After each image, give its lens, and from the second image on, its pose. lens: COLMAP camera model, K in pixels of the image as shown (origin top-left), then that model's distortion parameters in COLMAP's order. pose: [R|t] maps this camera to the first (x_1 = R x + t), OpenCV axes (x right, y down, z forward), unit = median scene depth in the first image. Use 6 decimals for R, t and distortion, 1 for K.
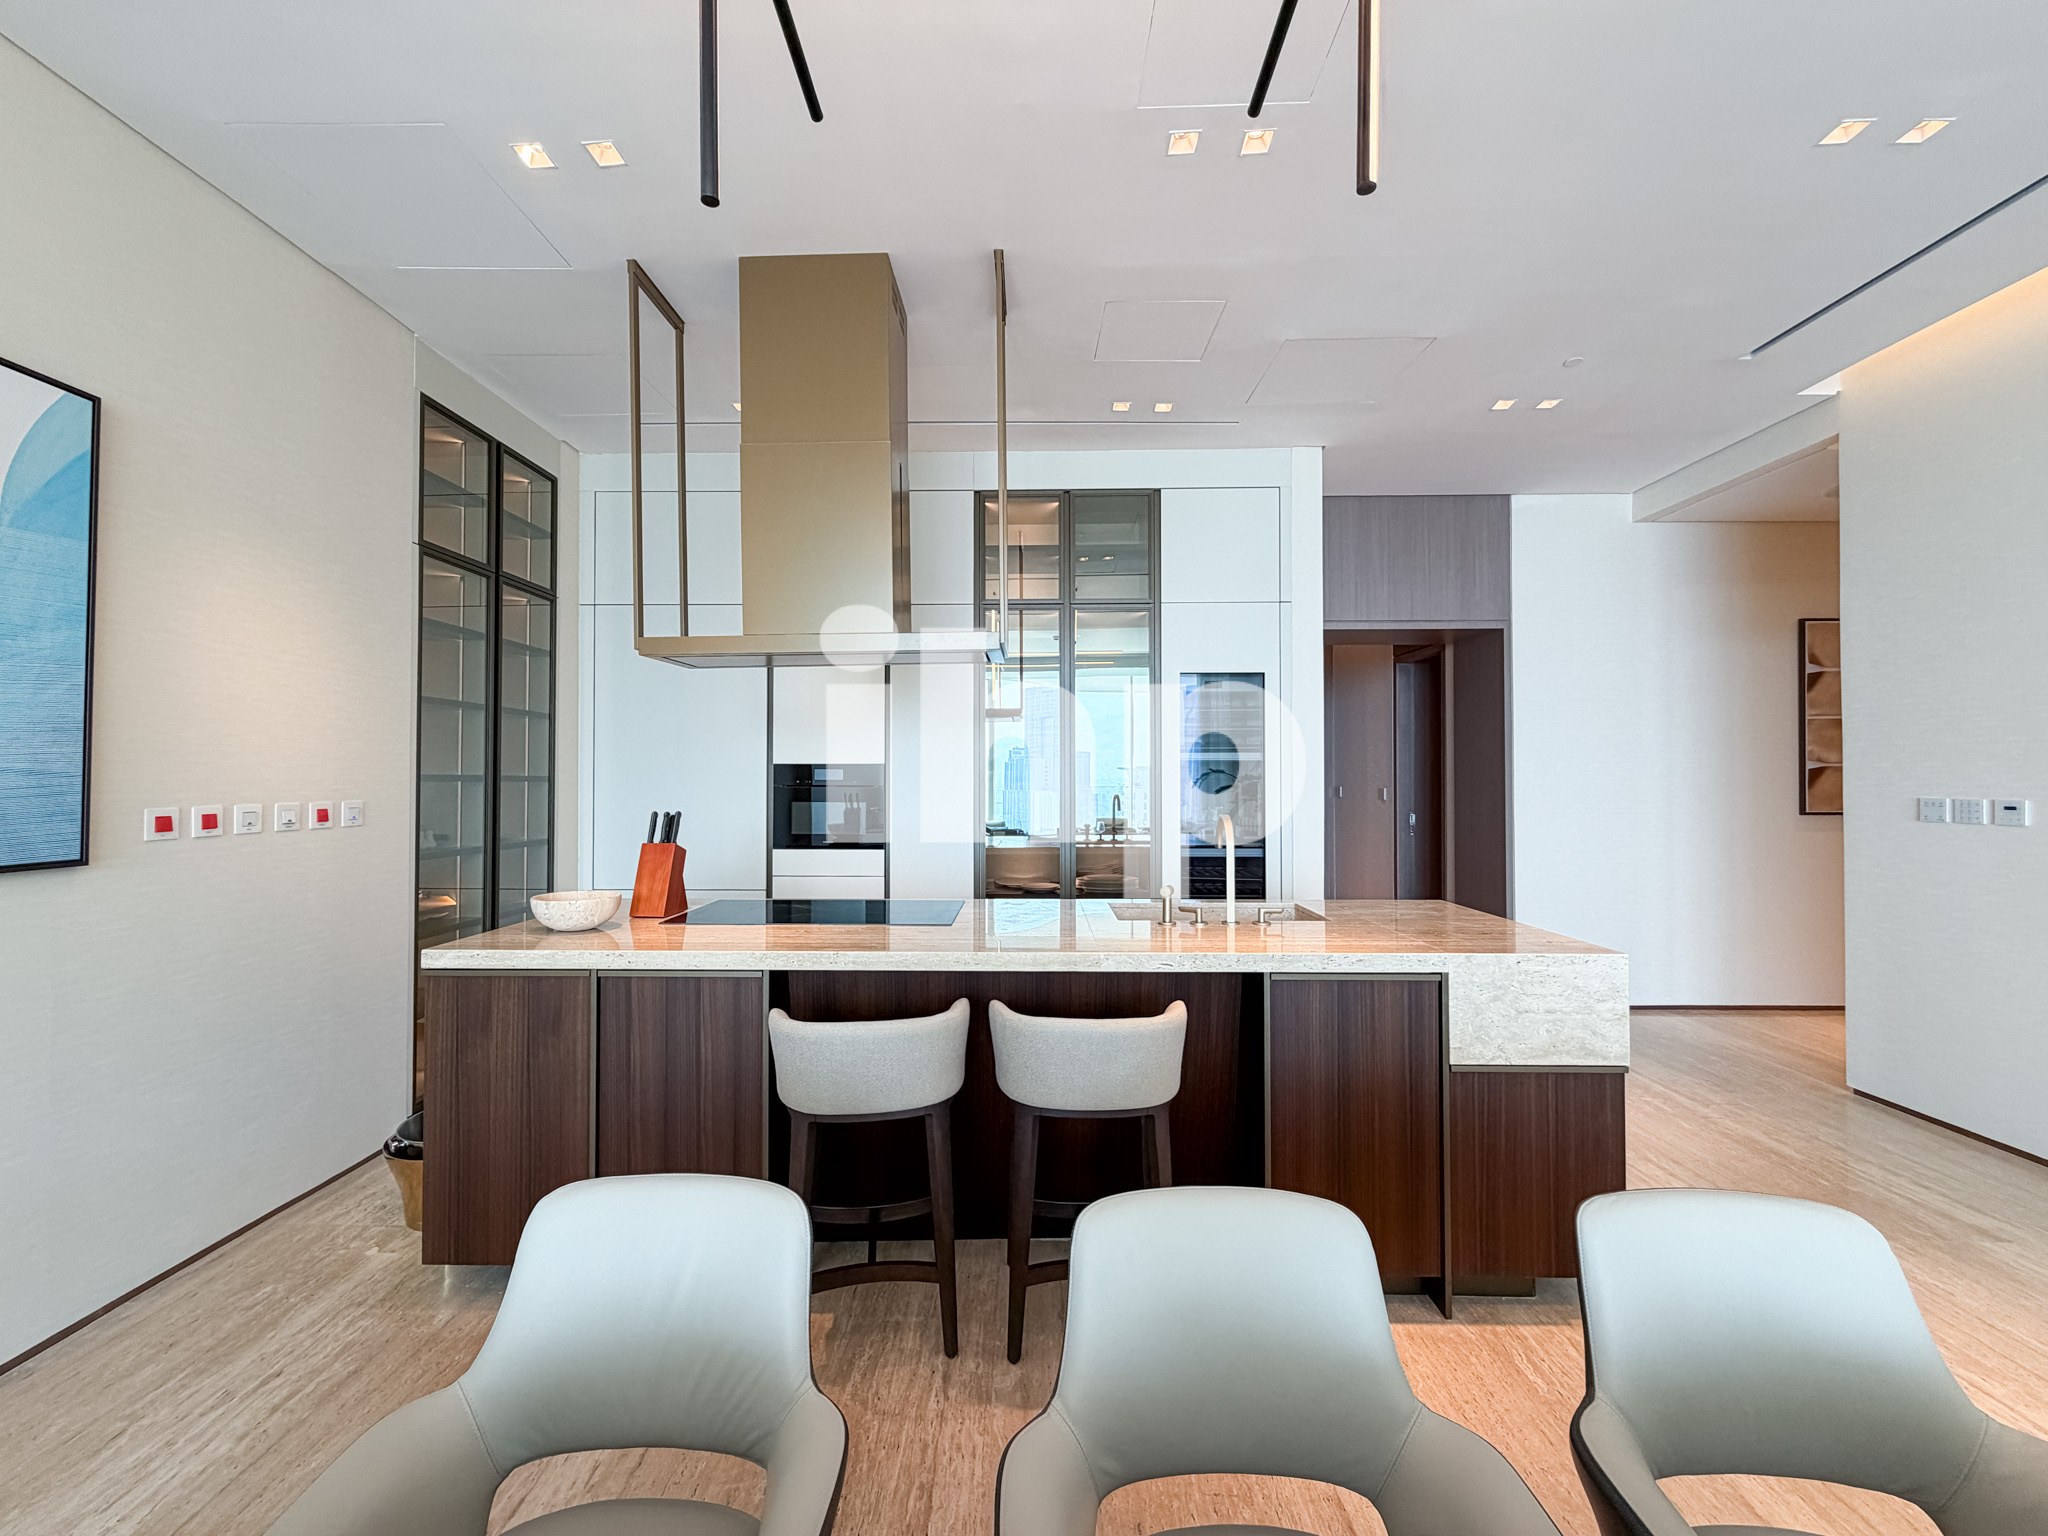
lens RADIAL K [[819.5, 0, 1024.0], [0, 819.5, 768.0], [0, 0, 1]] dist [0.000706, -0.000122]
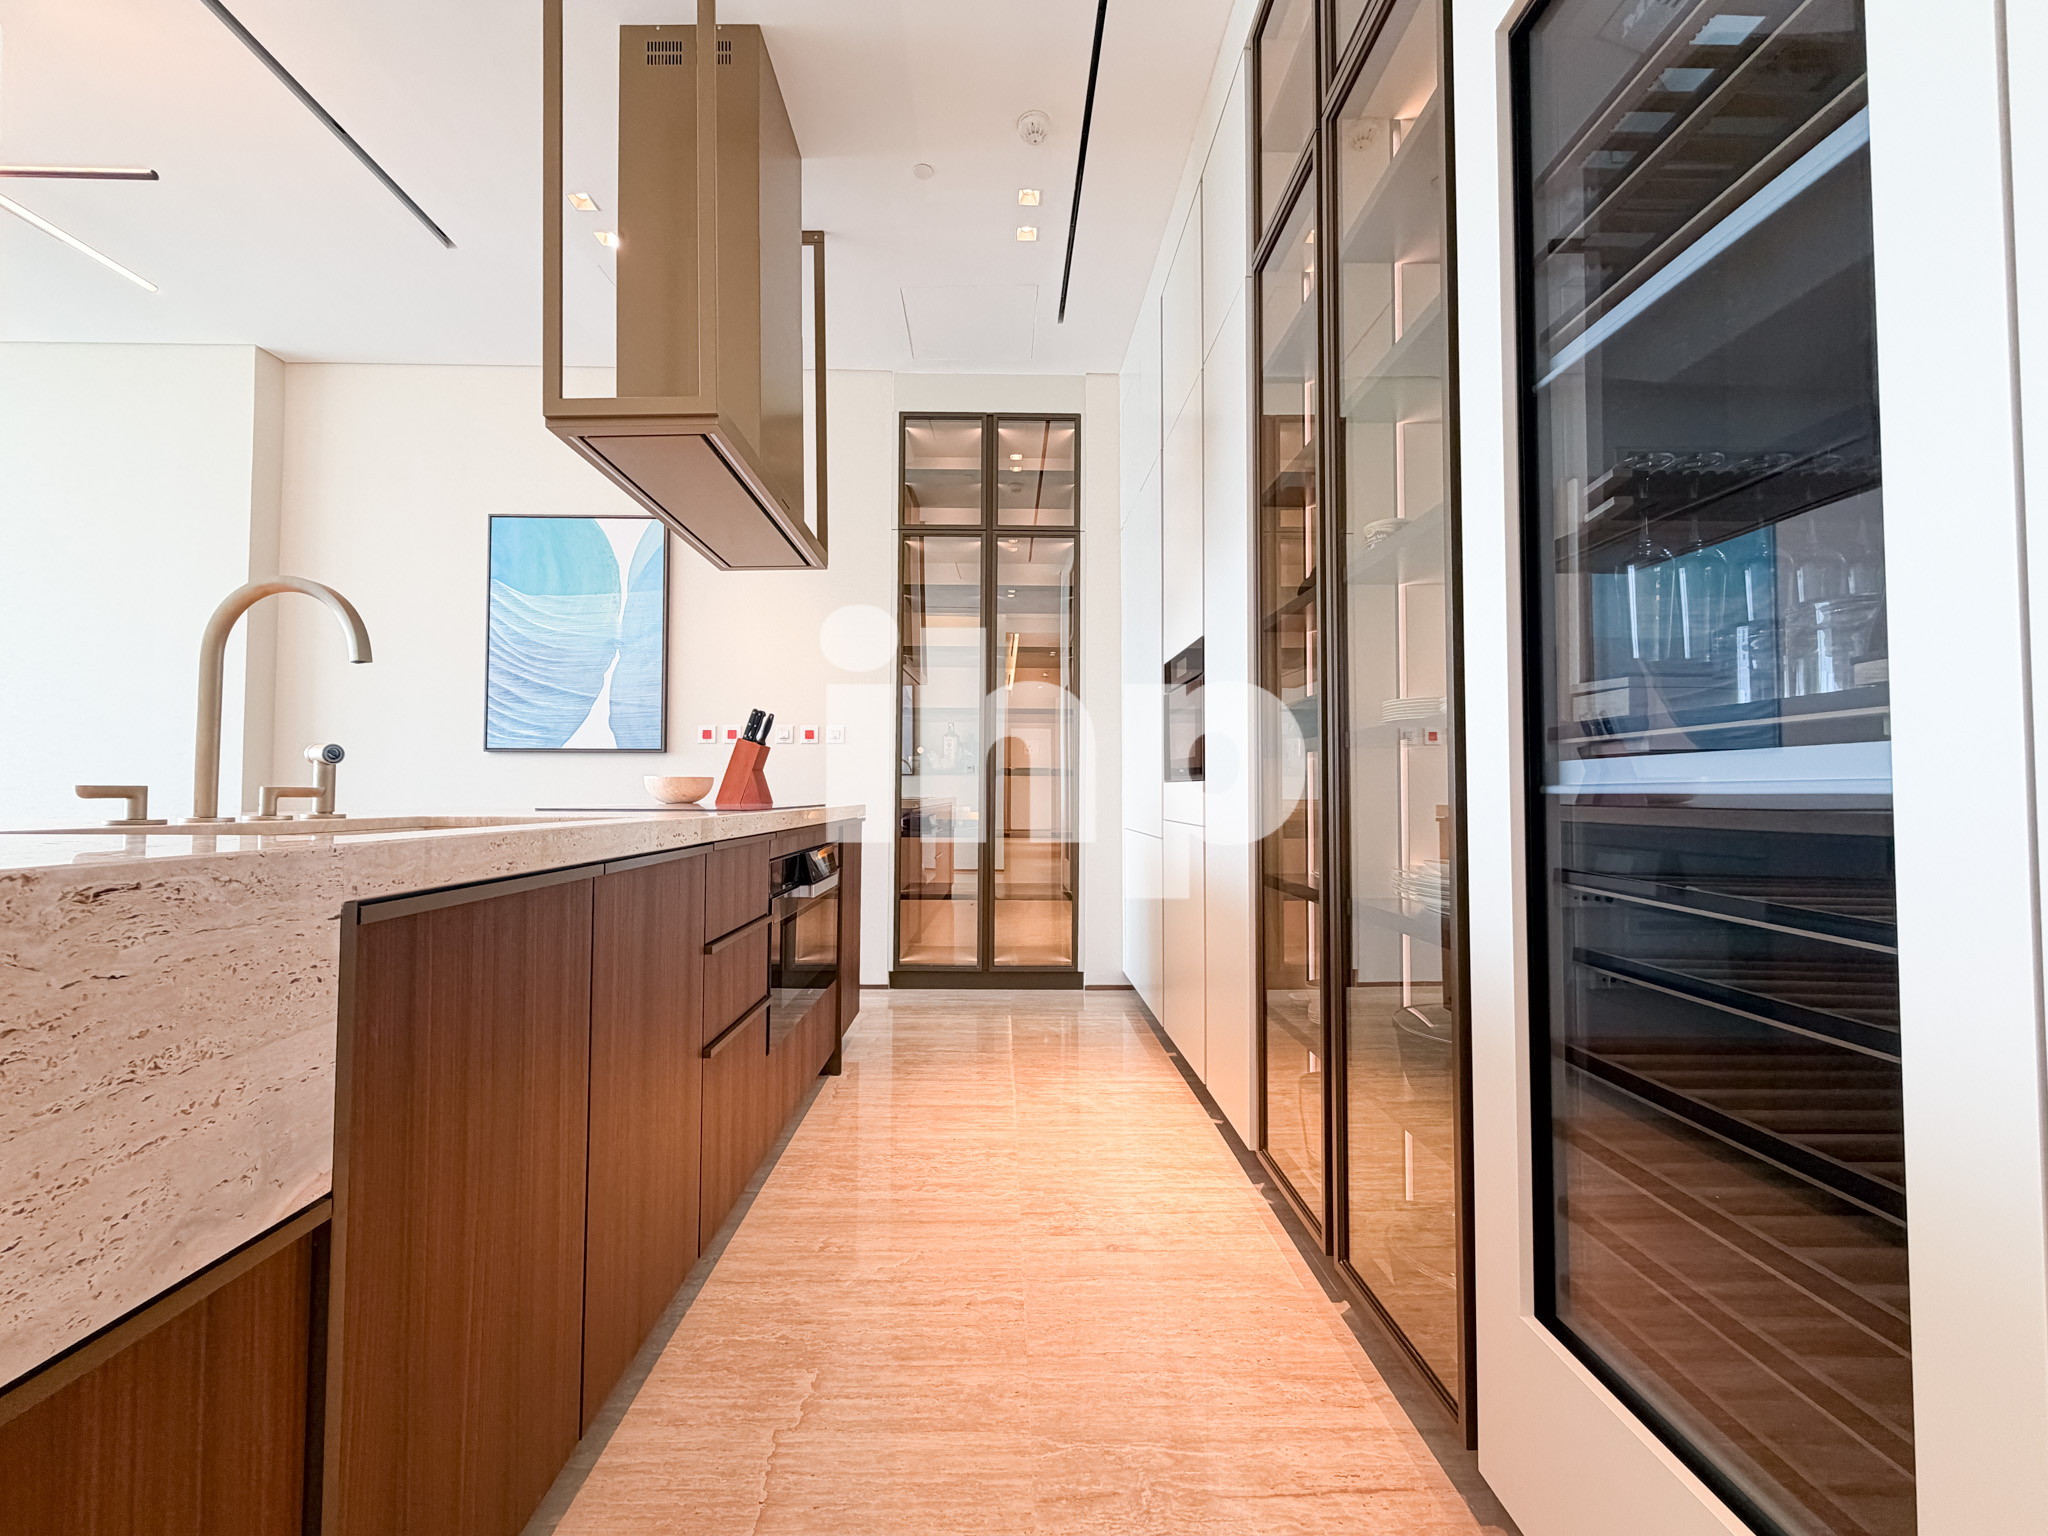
lens RADIAL K [[819.5, 0, 1024.0], [0, 819.5, 768.0], [0, 0, 1]] dist [0.000706, -0.000122]
pose [[0.037800, -0.032387, -0.998760, 0.465576], [0.012877, 0.999407, -0.031921, 0.125450], [0.999202, -0.011654, 0.038195, 0.978789]]
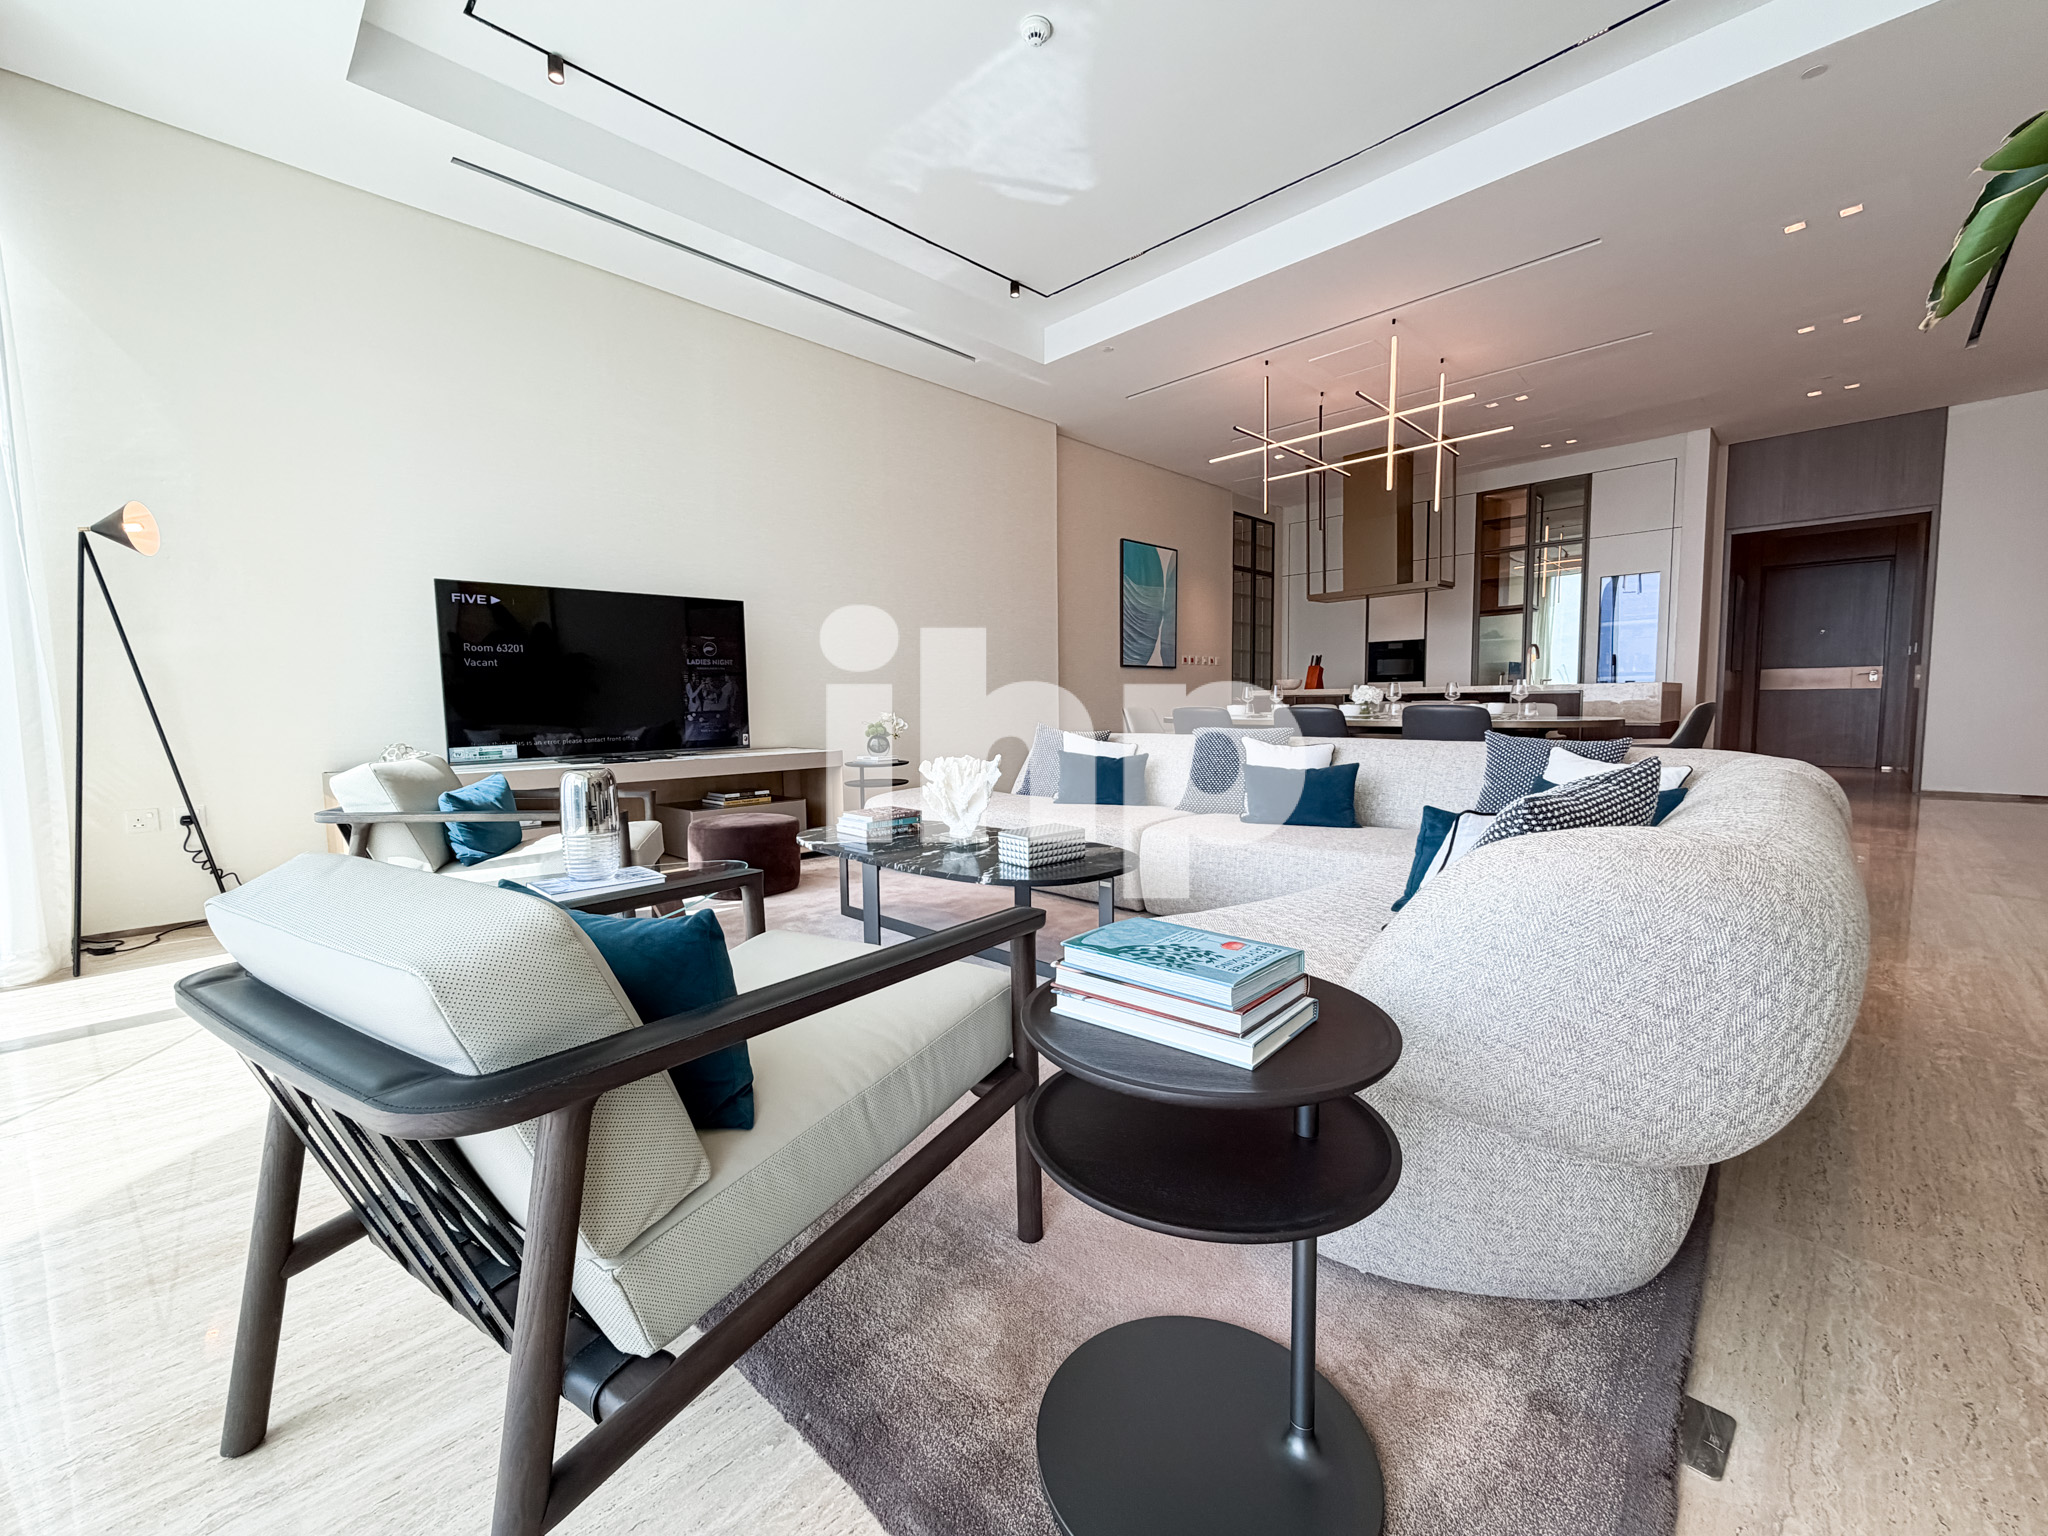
lens RADIAL K [[819.5, 0, 1024.0], [0, 819.5, 768.0], [0, 0, 1]] dist [0.000706, -0.000122]
pose [[0.718119, 0.048635, -0.694218, 0.618550], [0.022109, 0.995457, 0.092610, 0.117261], [0.695569, -0.081854, 0.713782, -1.323507]]
